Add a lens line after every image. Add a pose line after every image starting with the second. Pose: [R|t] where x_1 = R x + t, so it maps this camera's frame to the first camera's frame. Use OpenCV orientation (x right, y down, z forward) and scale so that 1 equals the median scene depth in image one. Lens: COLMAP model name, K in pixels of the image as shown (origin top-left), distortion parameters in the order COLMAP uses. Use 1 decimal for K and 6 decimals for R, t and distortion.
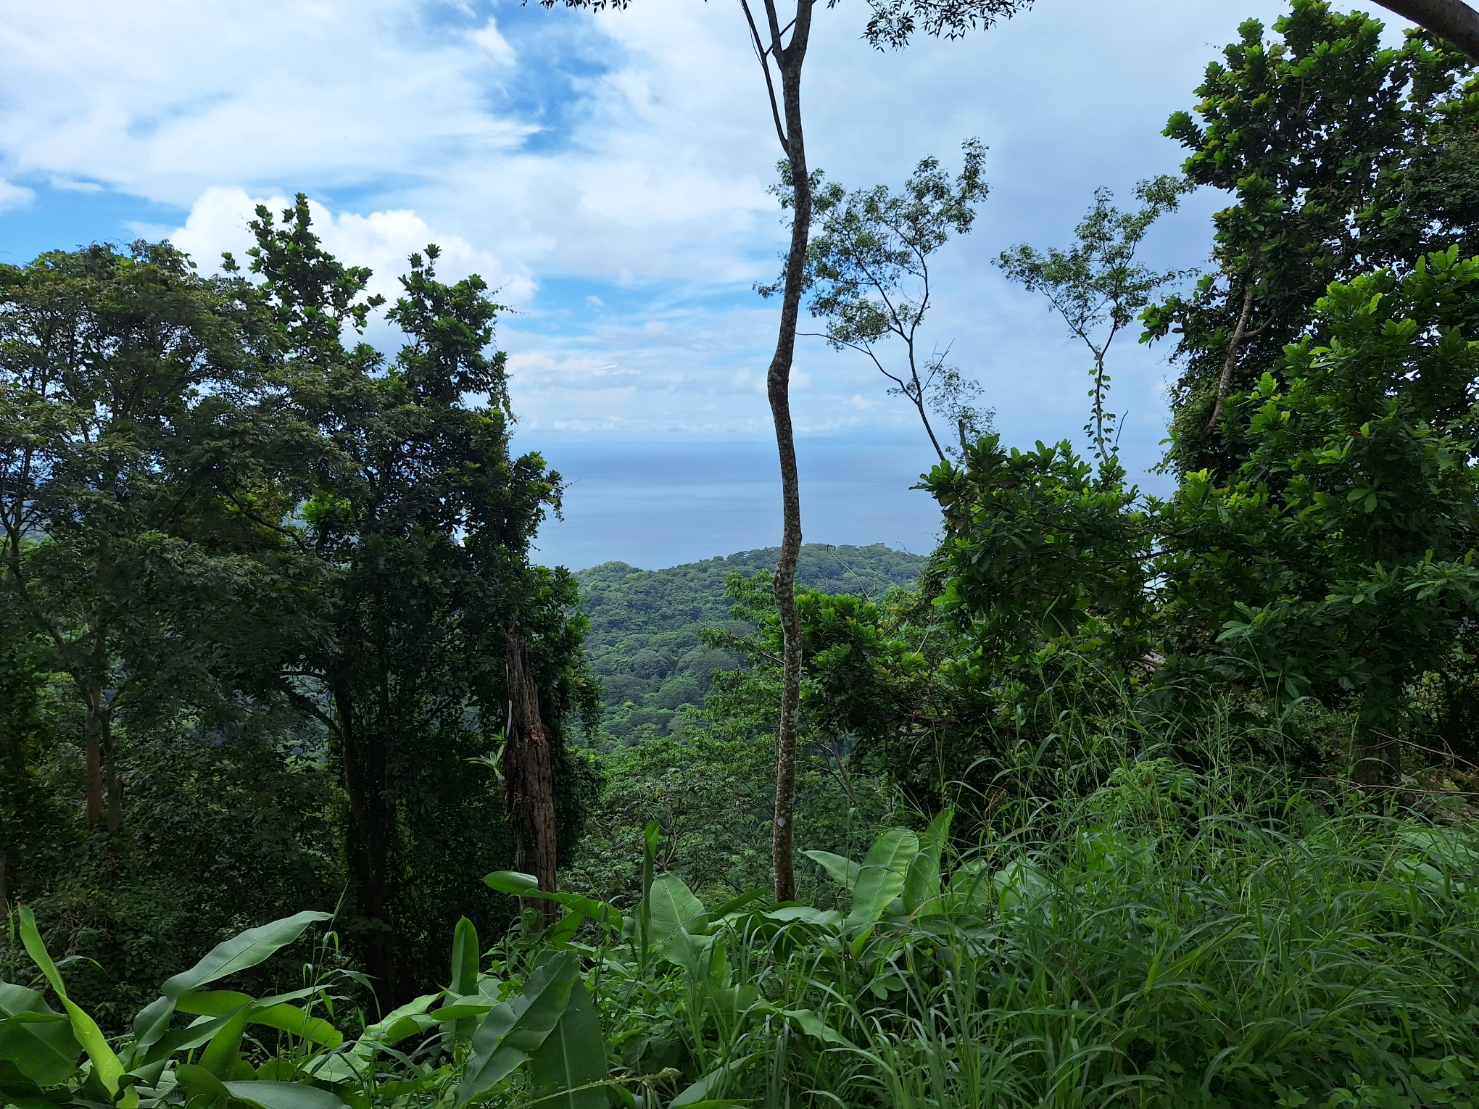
lens RADIAL K [[1095.6, 0, 769.4], [0, 1095.6, 555.9], [0, 0, 1]] dist [0.105451, -0.164154]
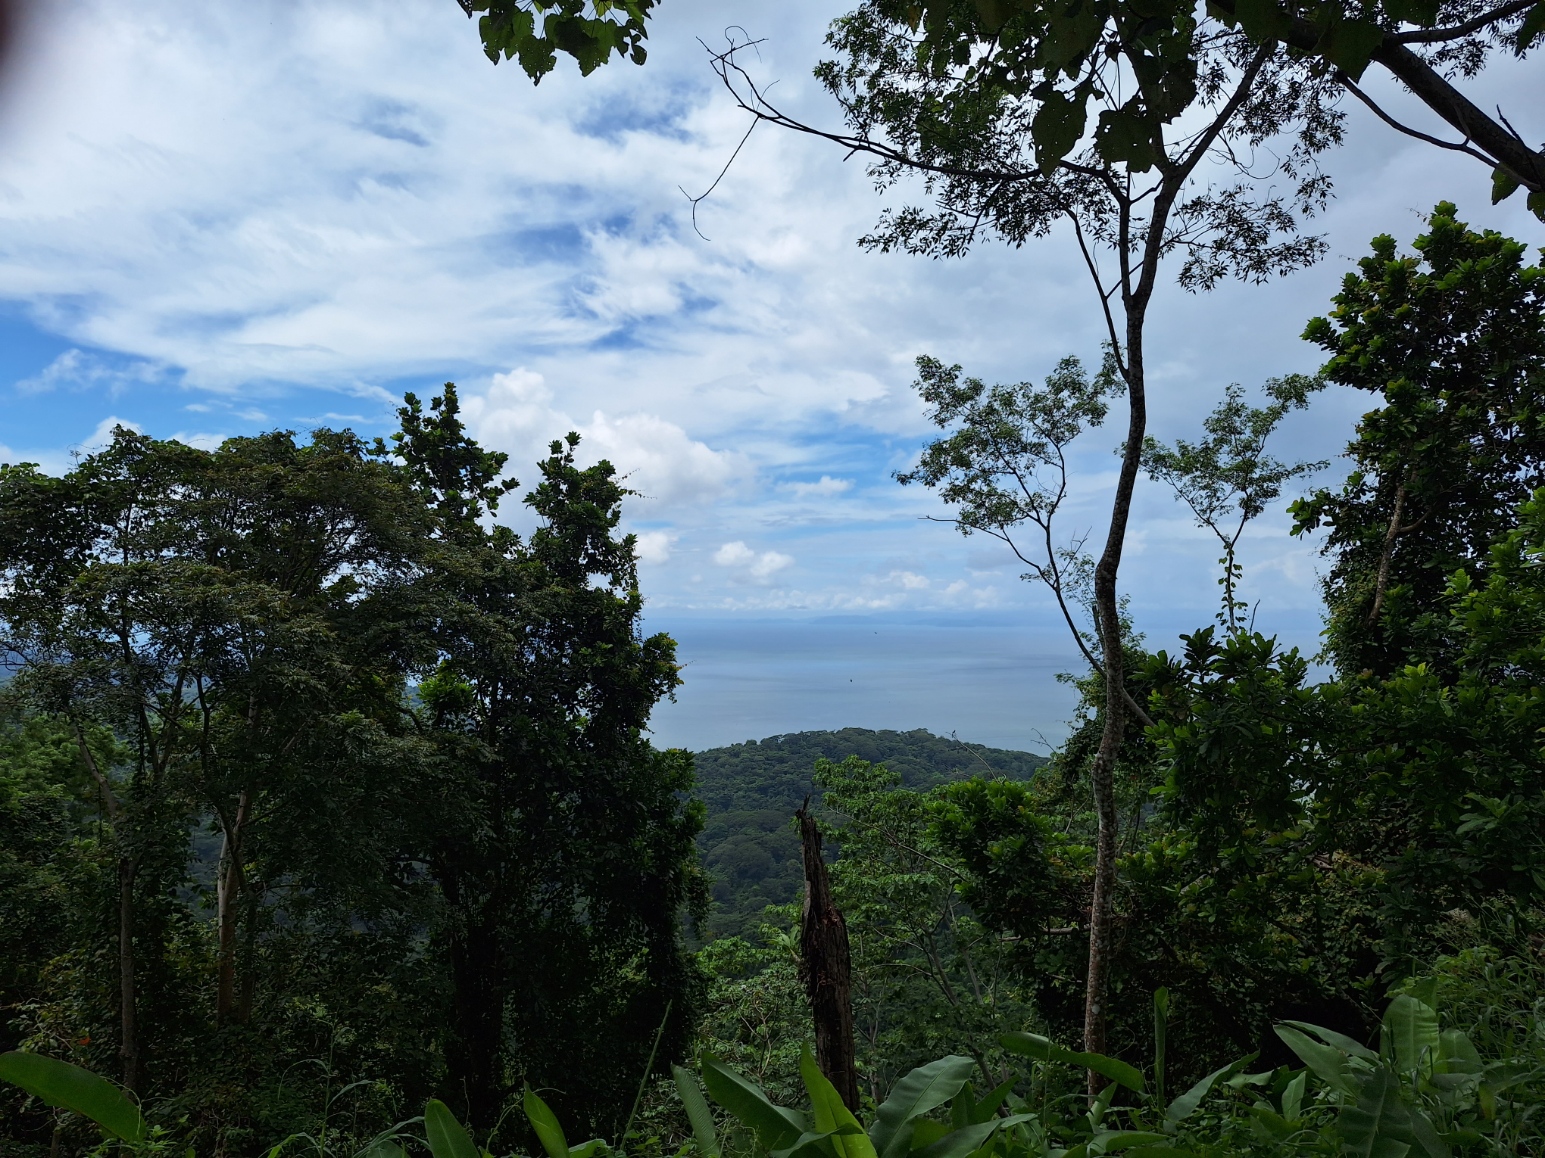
lens RADIAL K [[1160.7, 0, 772.5], [0, 1160.7, 579.0], [0, 0, 1]] dist [0.115263, -0.199468]
pose [[0.999930, 0.011262, -0.003651, -0.116252], [-0.011657, 0.990426, -0.137549, 0.000837], [0.002067, 0.137582, 0.990488, -0.051894]]
